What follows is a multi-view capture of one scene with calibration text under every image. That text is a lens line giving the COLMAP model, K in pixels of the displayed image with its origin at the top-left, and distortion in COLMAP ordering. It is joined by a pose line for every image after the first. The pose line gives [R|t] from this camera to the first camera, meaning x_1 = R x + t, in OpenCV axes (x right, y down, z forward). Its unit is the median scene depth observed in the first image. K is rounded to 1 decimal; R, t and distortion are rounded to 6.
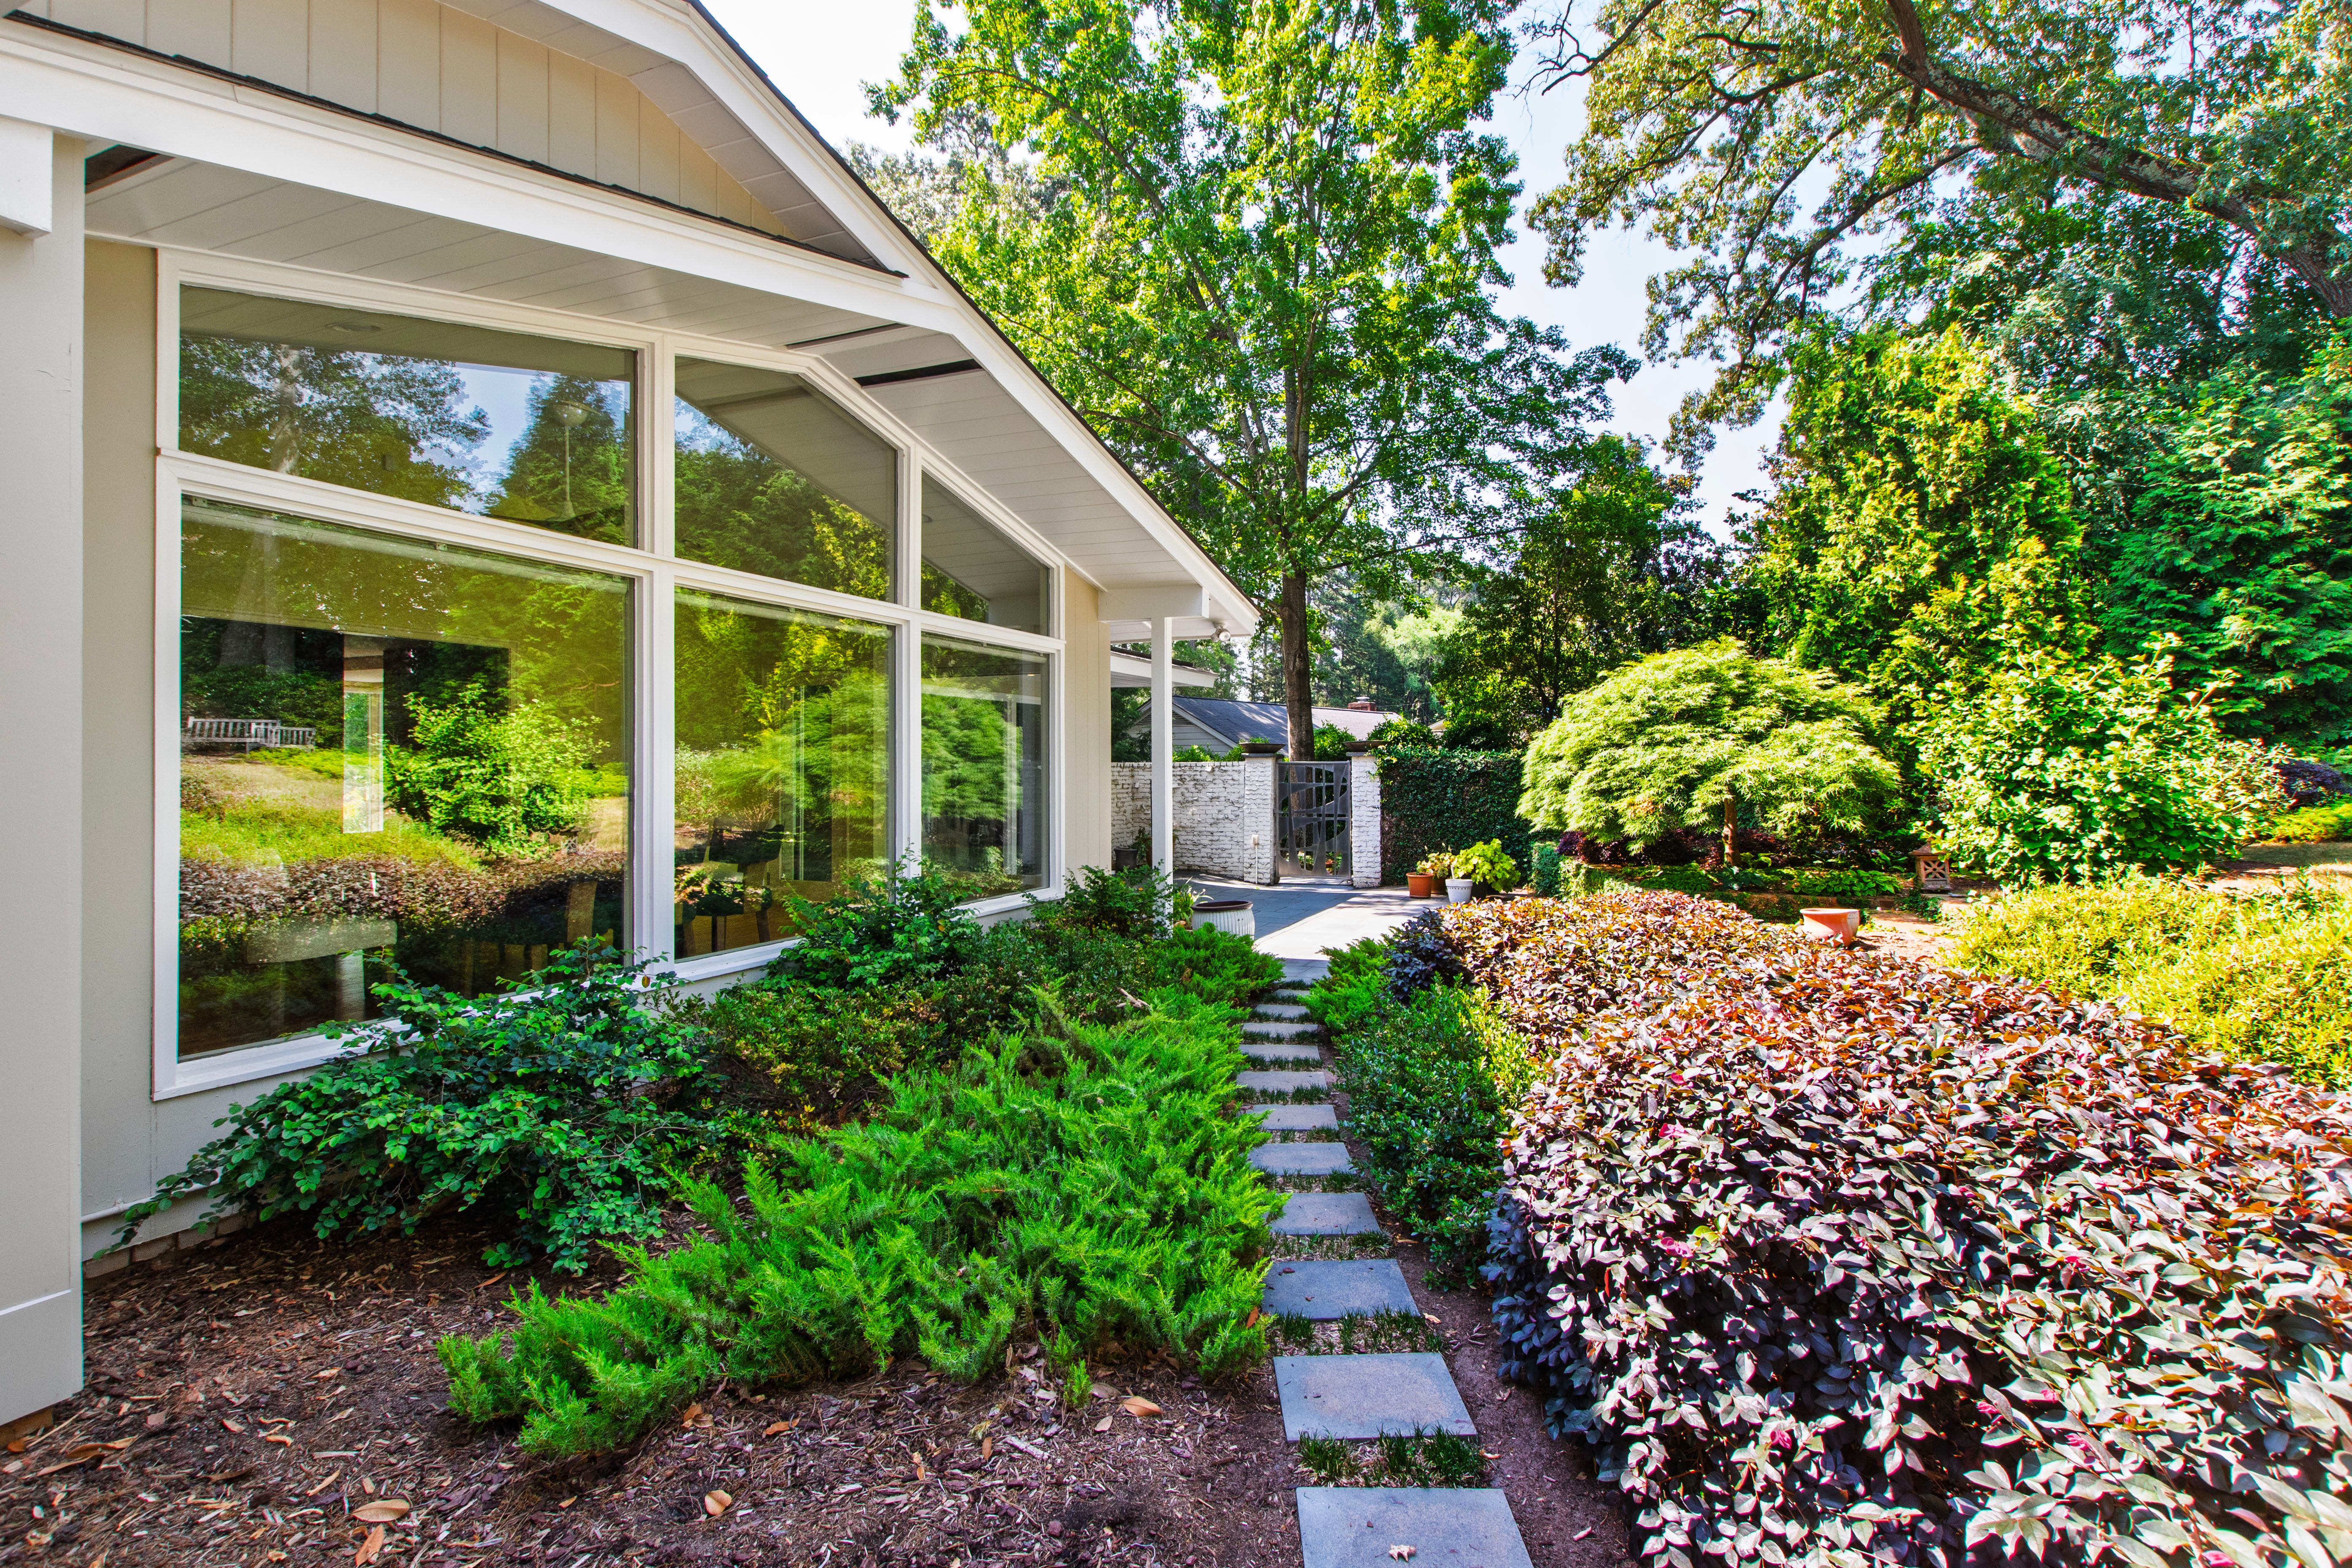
lens RADIAL K [[1038.8, 0, 1180.4], [0, 1038.8, 761.3], [0, 0, 1]] dist [0.001301, 0.000306]
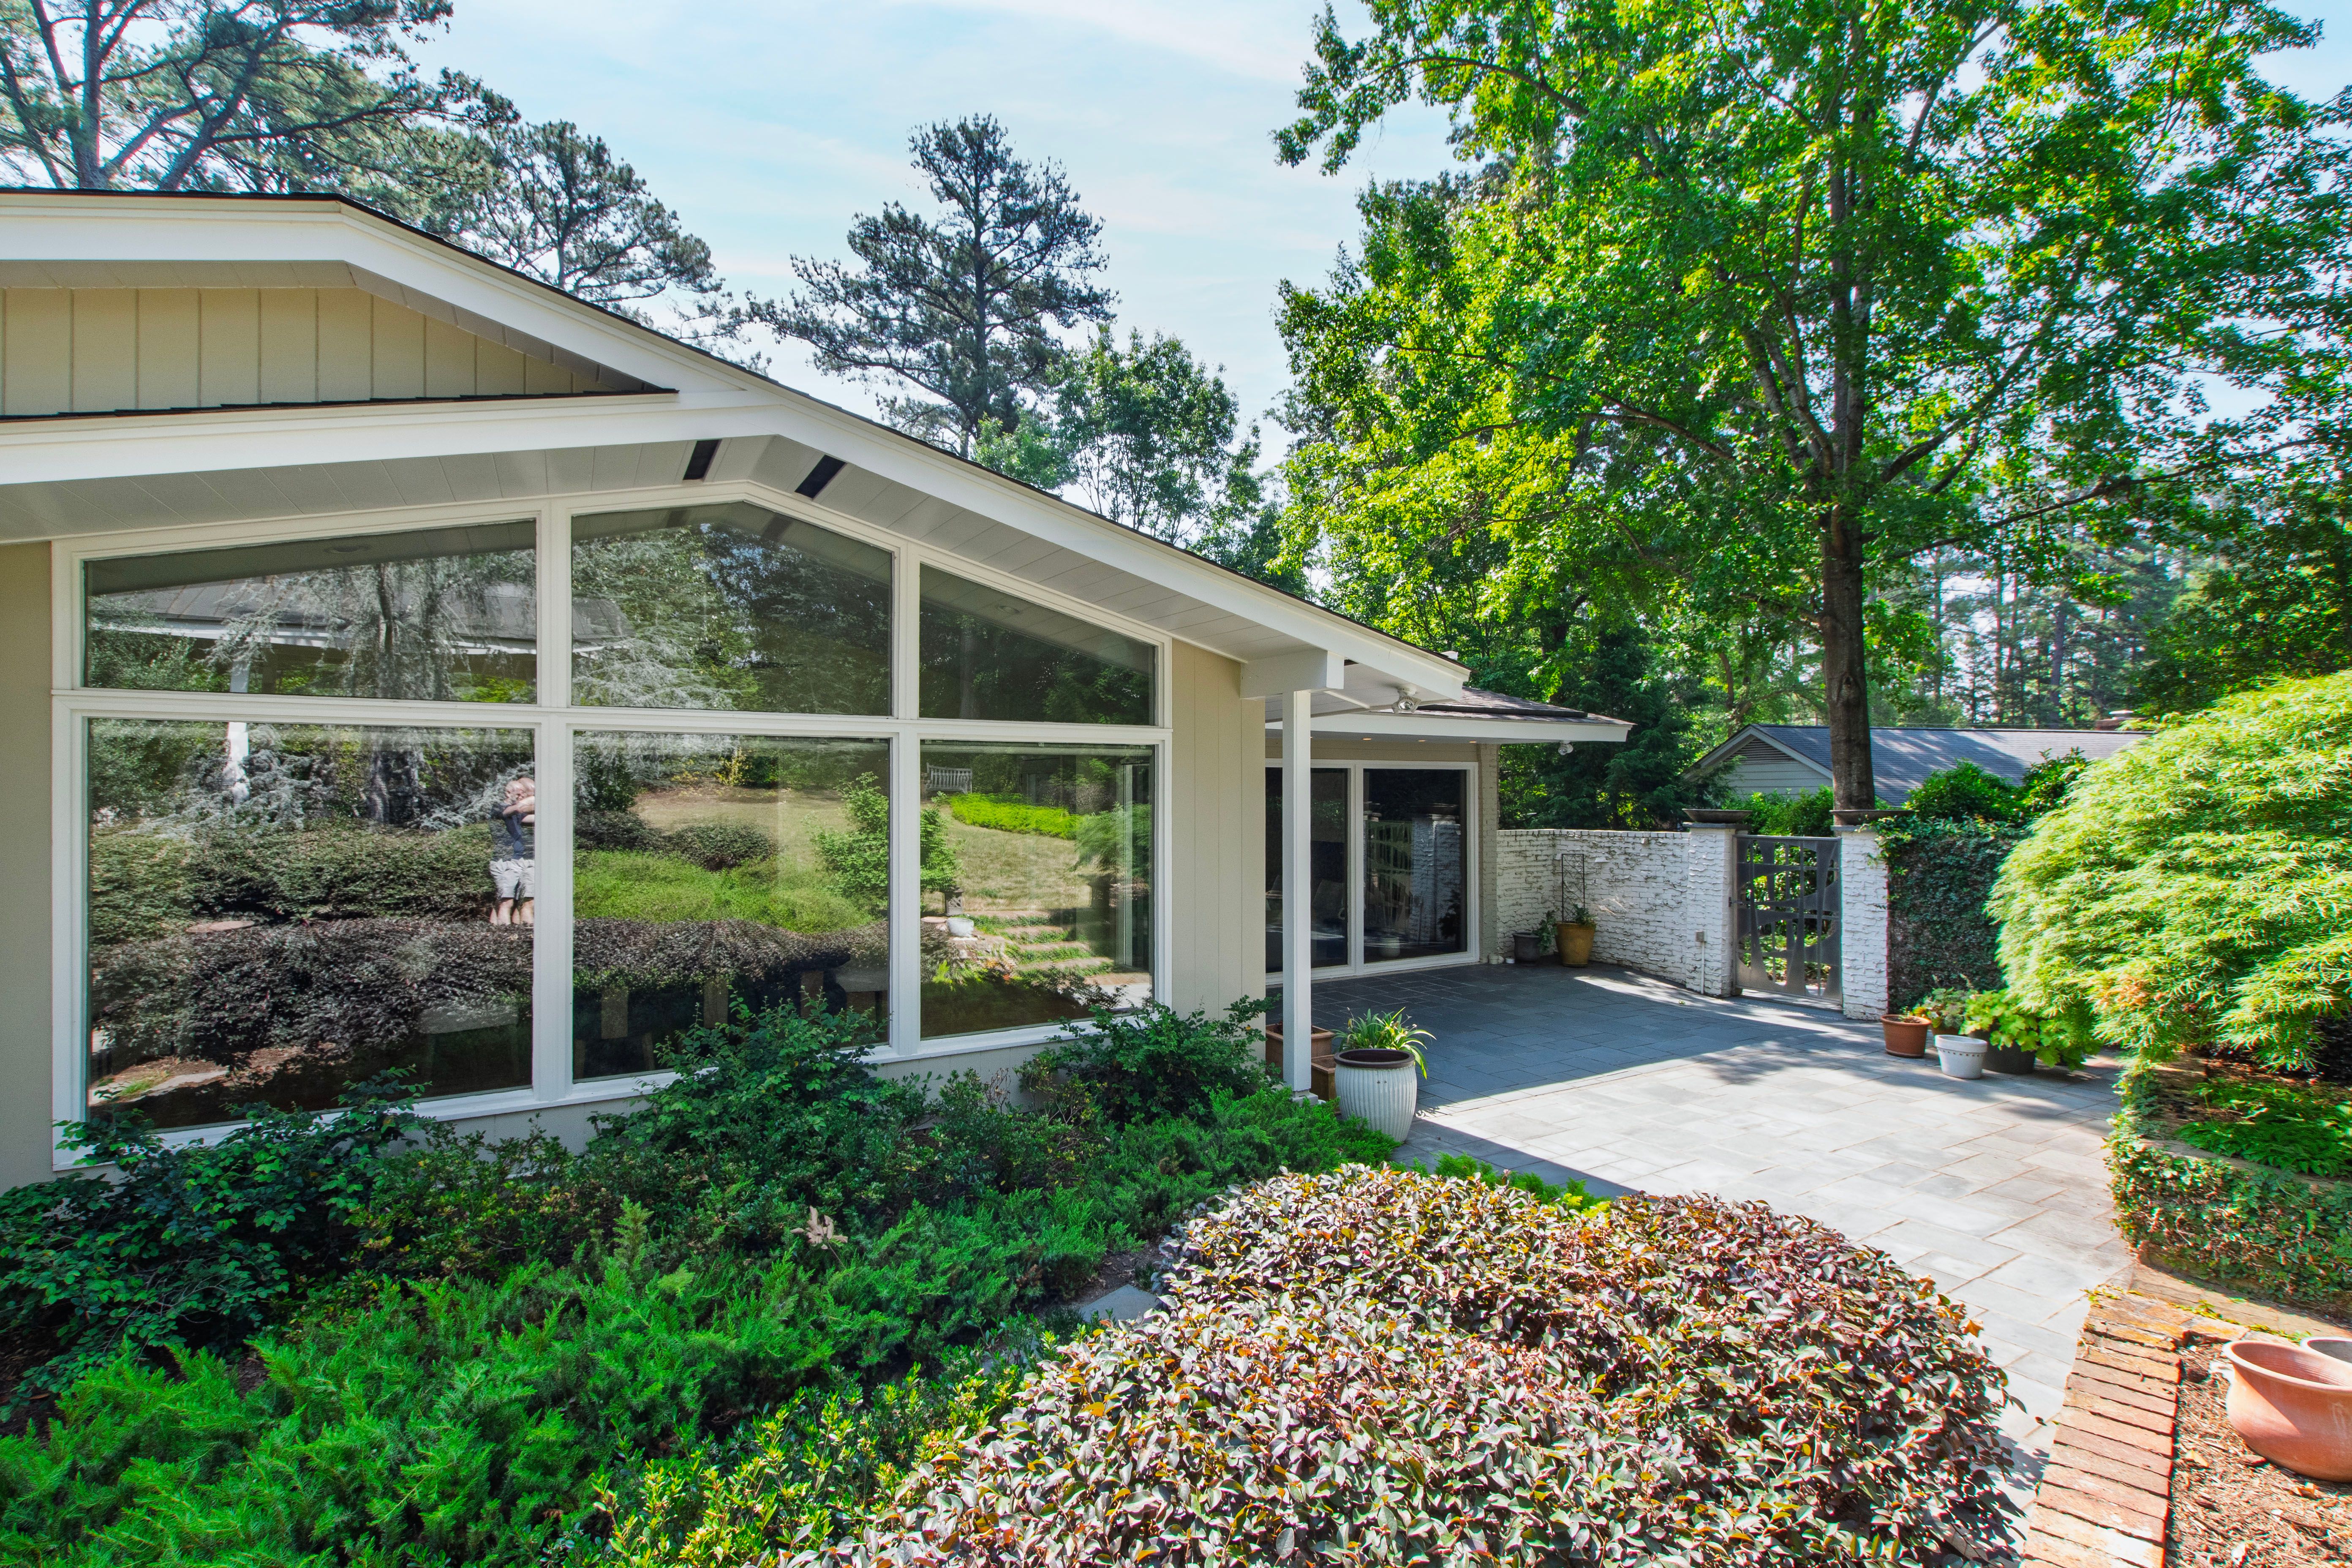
lens RADIAL K [[1033.8, 0, 1136.6], [0, 1033.8, 790.9], [0, 0, 1]] dist [0.001735, 0.000354]
pose [[0.806110, -0.009418, -0.591691, 0.346883], [0.008906, 0.999953, -0.003783, -0.058317], [0.591699, -0.002220, 0.806156, 0.282699]]
